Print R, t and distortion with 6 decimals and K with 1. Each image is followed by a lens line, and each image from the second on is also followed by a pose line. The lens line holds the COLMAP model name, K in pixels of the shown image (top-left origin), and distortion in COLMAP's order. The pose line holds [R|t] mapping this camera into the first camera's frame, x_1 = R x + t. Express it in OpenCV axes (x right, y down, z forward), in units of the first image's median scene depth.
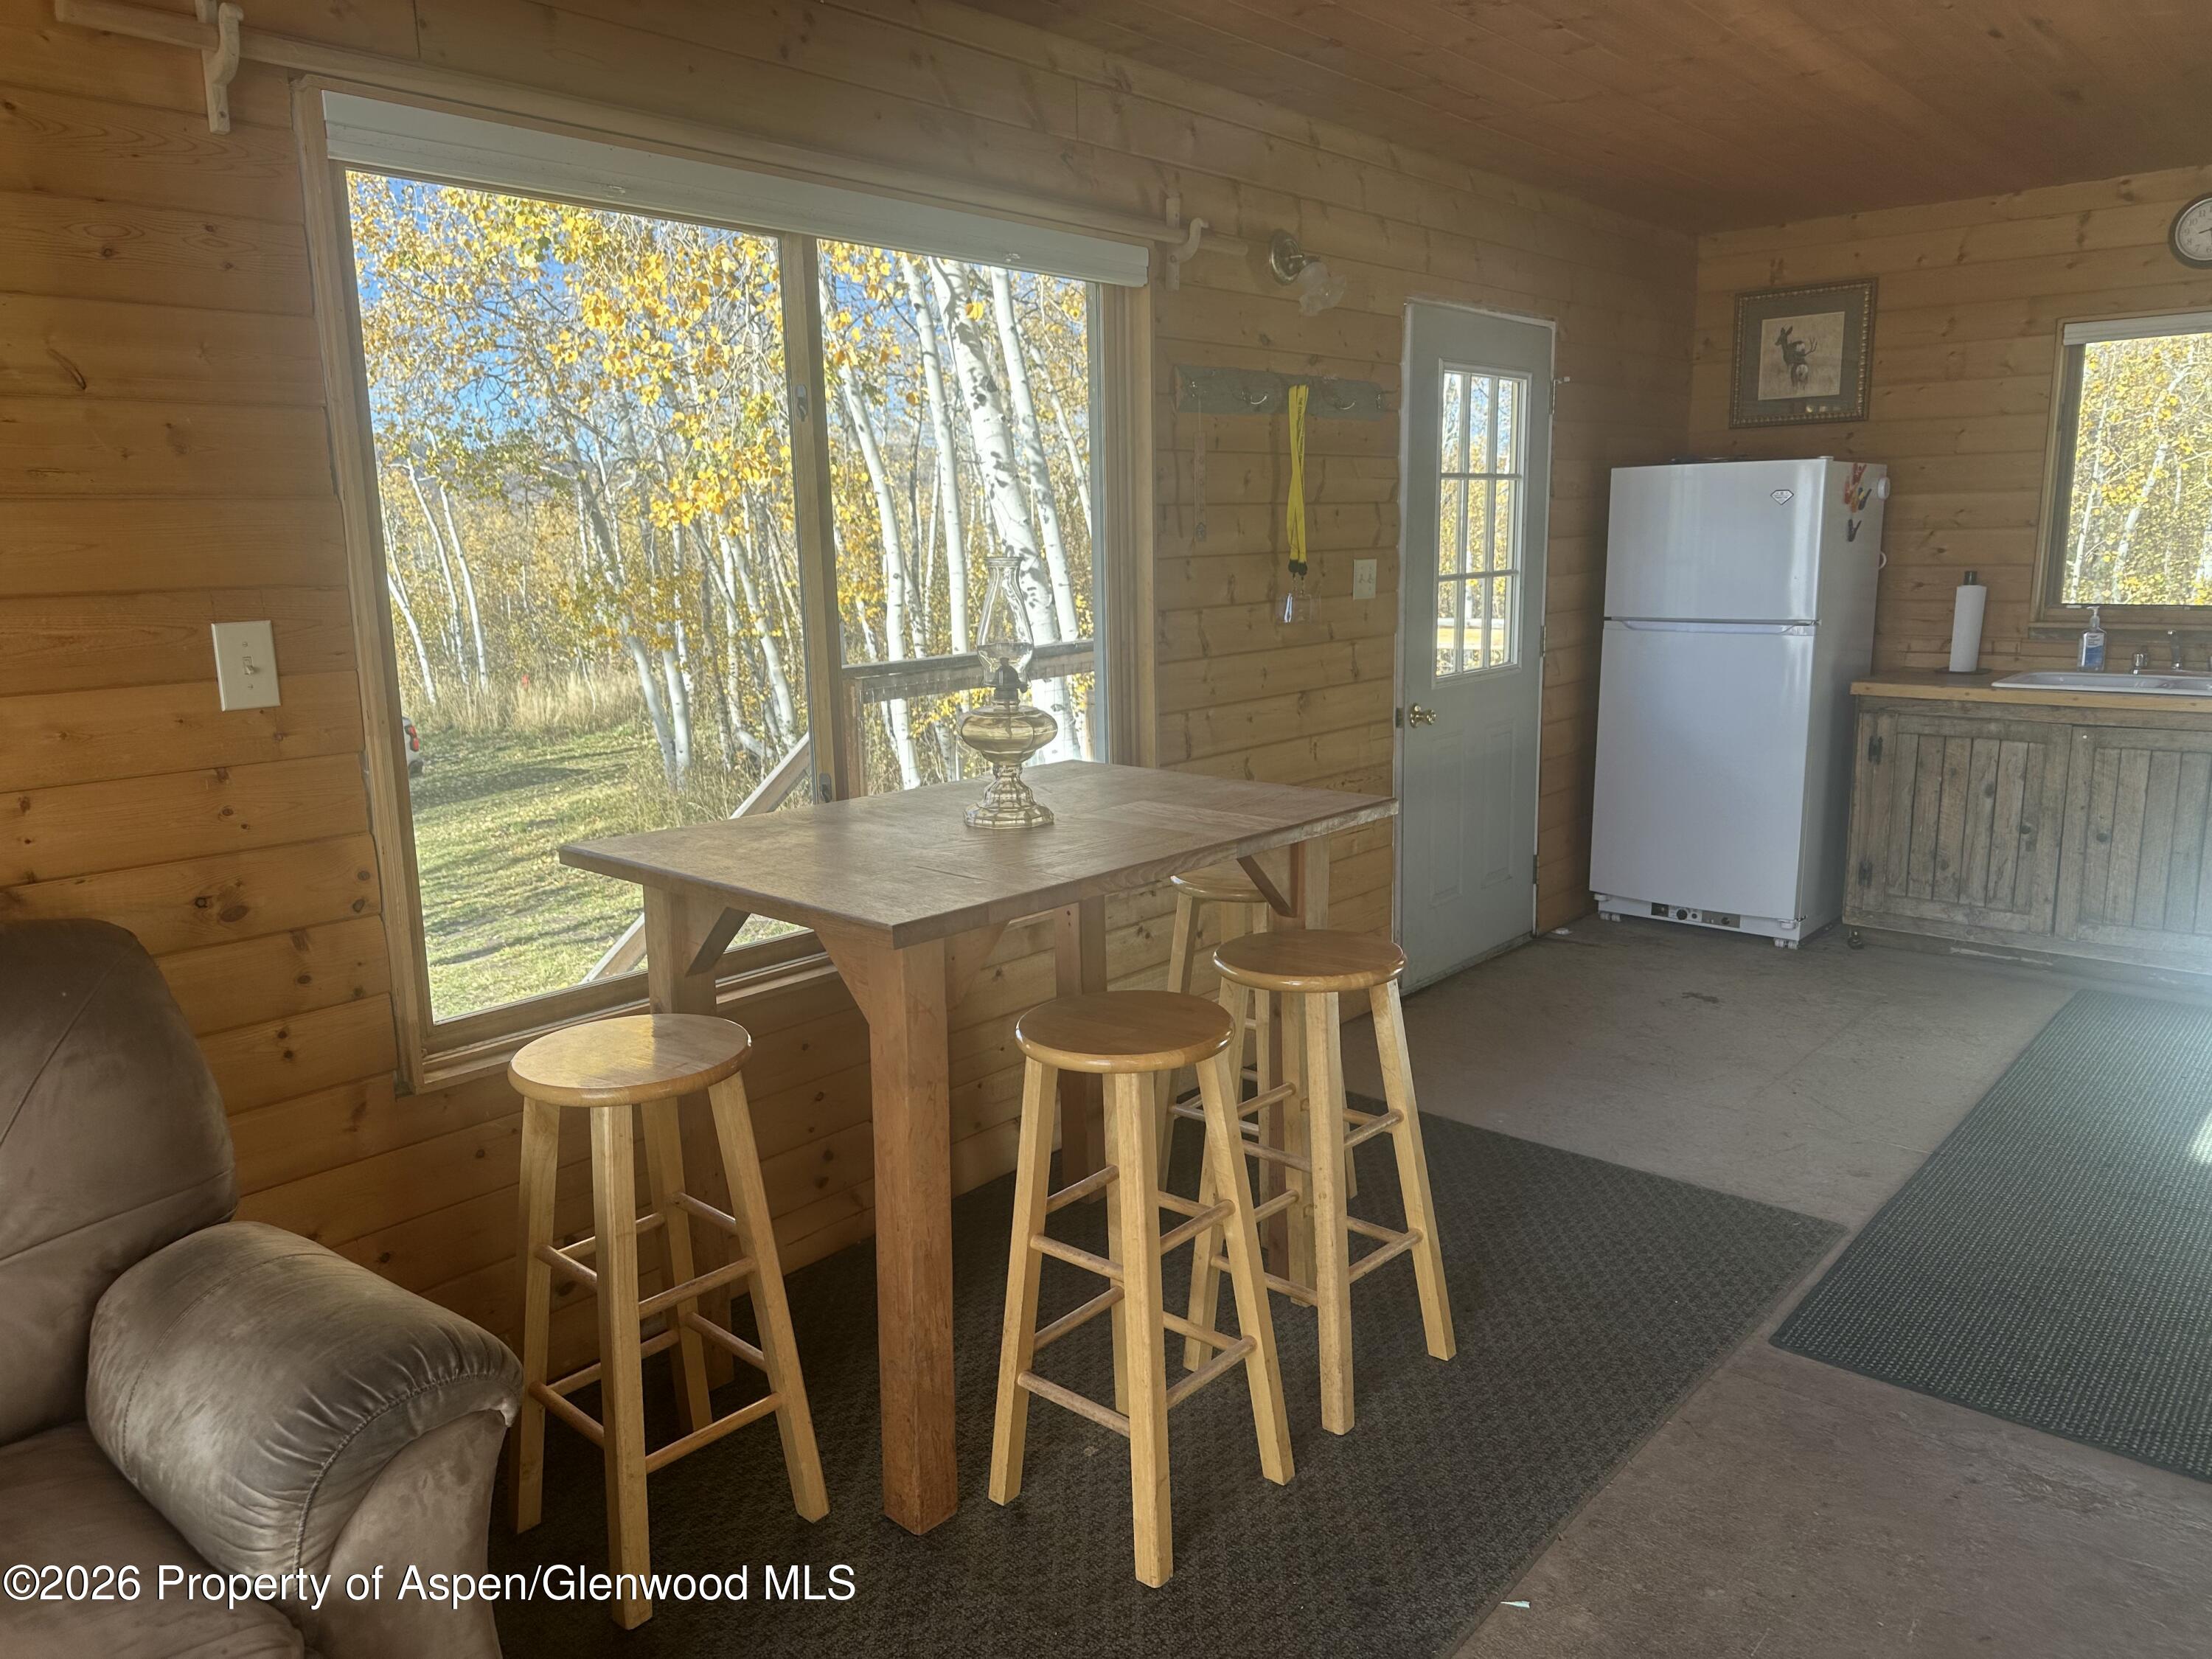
lens RADIAL K [[1555.0, 0, 1105.6], [0, 1555.0, 834.7], [0, 0, 1]] dist [0.063670, -0.078783]
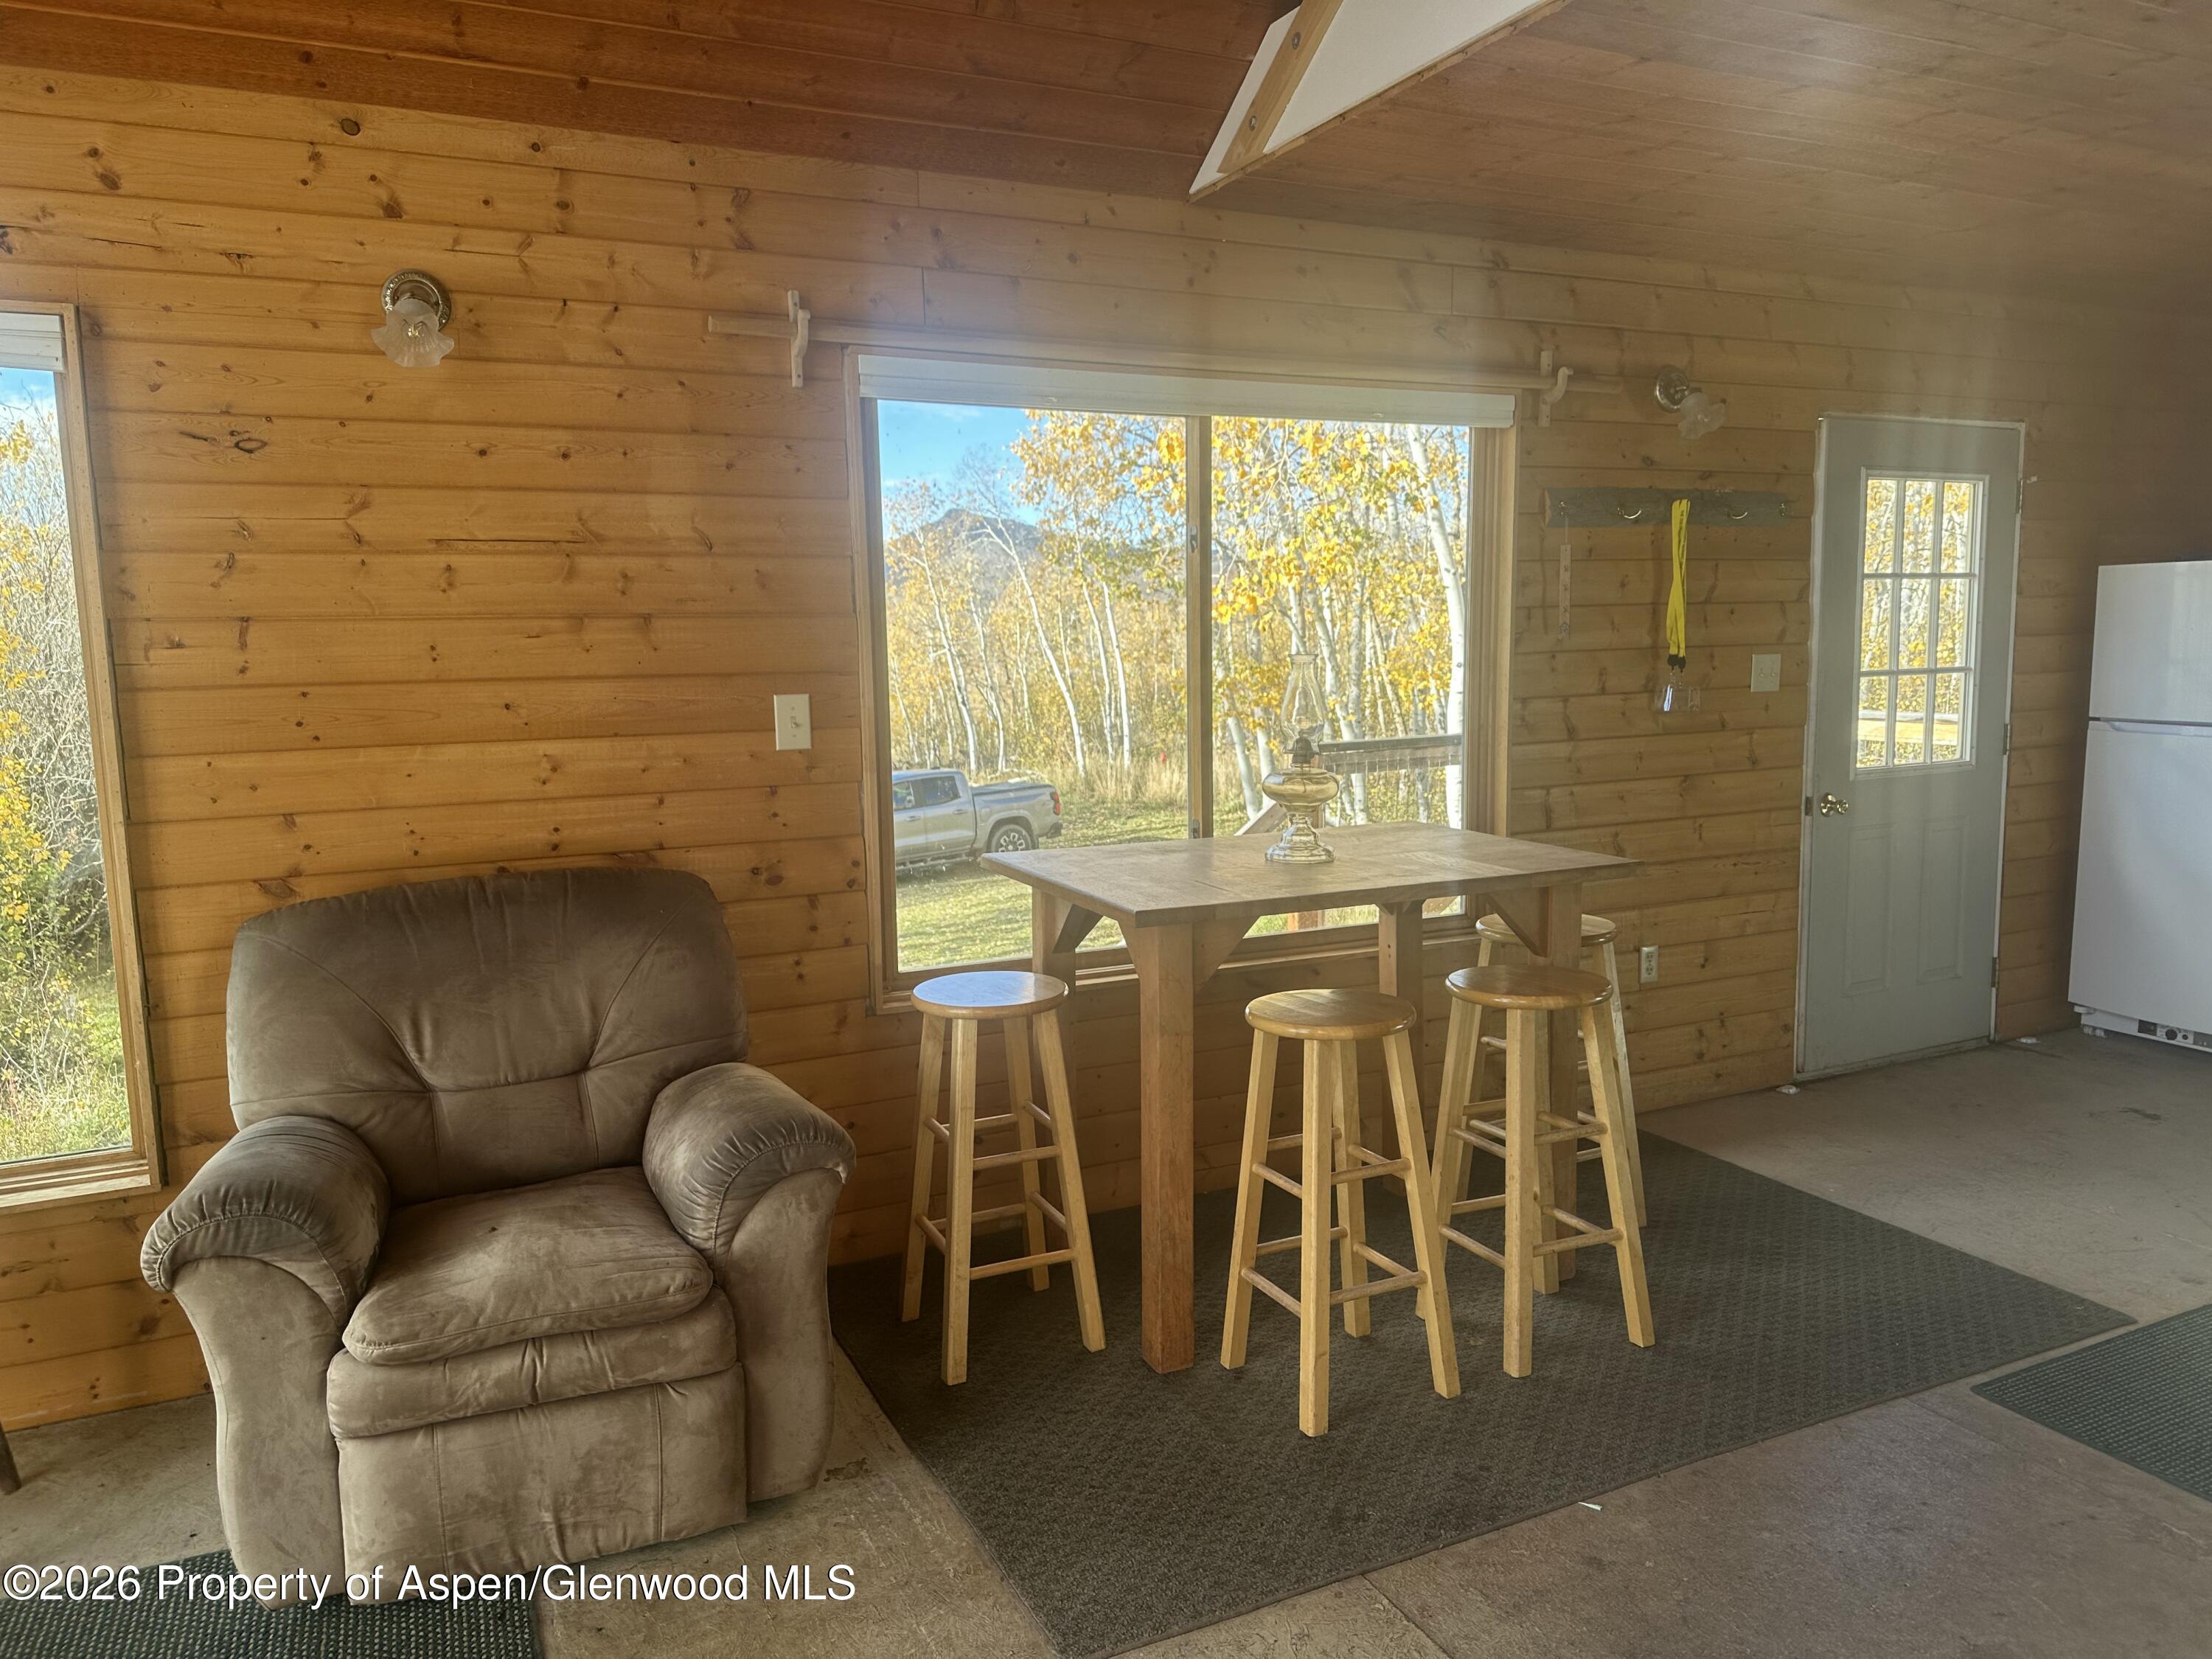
lens RADIAL K [[1555.0, 0, 1111.7], [0, 1555.0, 837.4], [0, 0, 1]] dist [0.063670, -0.078783]
pose [[0.921111, 0.053986, -0.385540, 0.218504], [-0.074549, 0.996471, -0.038577, 0.026999], [0.382096, 0.064276, 0.921884, -0.185552]]
